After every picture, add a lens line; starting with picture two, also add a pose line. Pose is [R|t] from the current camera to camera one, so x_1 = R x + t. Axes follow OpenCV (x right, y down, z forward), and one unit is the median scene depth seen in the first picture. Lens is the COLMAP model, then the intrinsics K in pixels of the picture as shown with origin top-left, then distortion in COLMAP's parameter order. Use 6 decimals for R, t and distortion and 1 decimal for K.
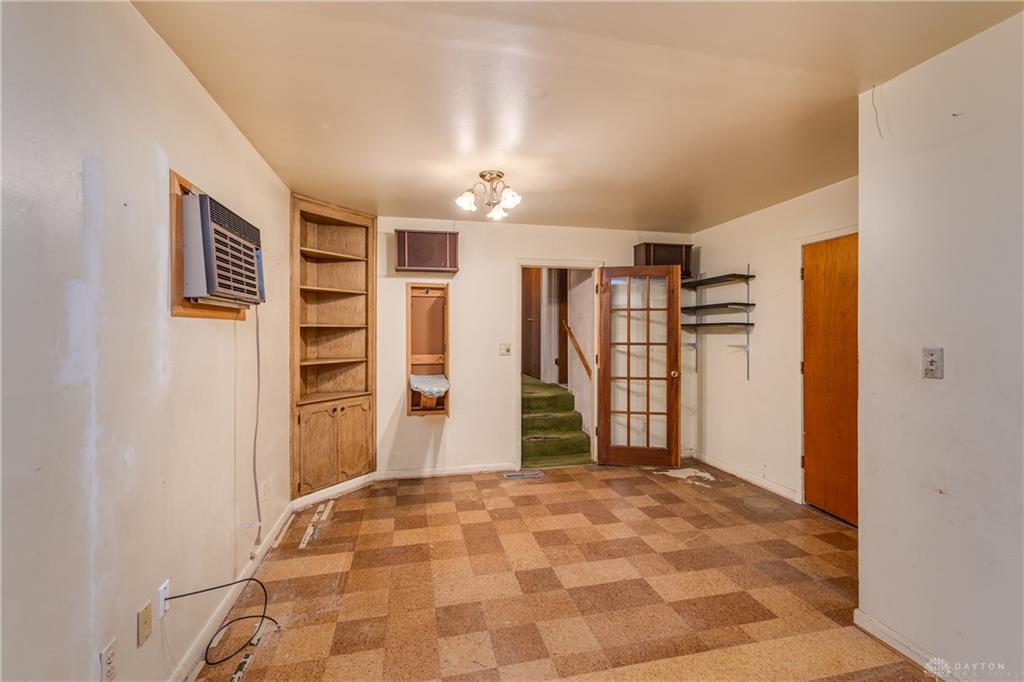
lens RADIAL K [[444.0, 0, 506.3], [0, 444.0, 336.8], [0, 0, 1]] dist [0.002082, 0.000279]
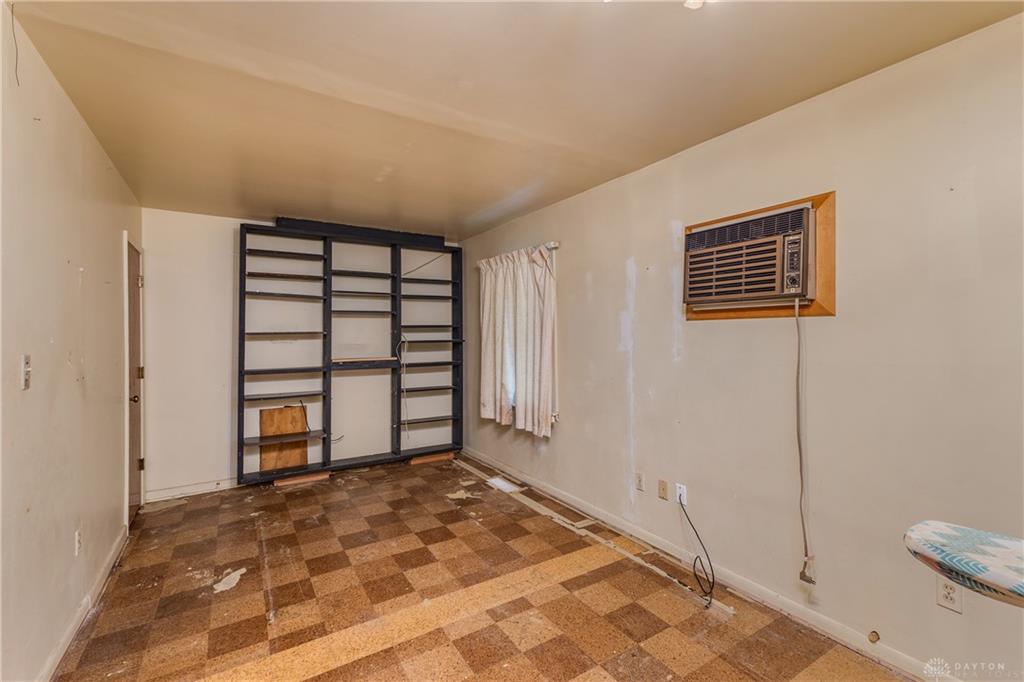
lens RADIAL K [[444.0, 0, 506.3], [0, 444.0, 336.8], [0, 0, 1]] dist [0.002082, 0.000279]
pose [[-0.946604, 0.010051, -0.322242, 0.299622], [0.004495, 0.999828, 0.017981, -0.016943], [0.322367, 0.015572, -0.946487, 1.967328]]
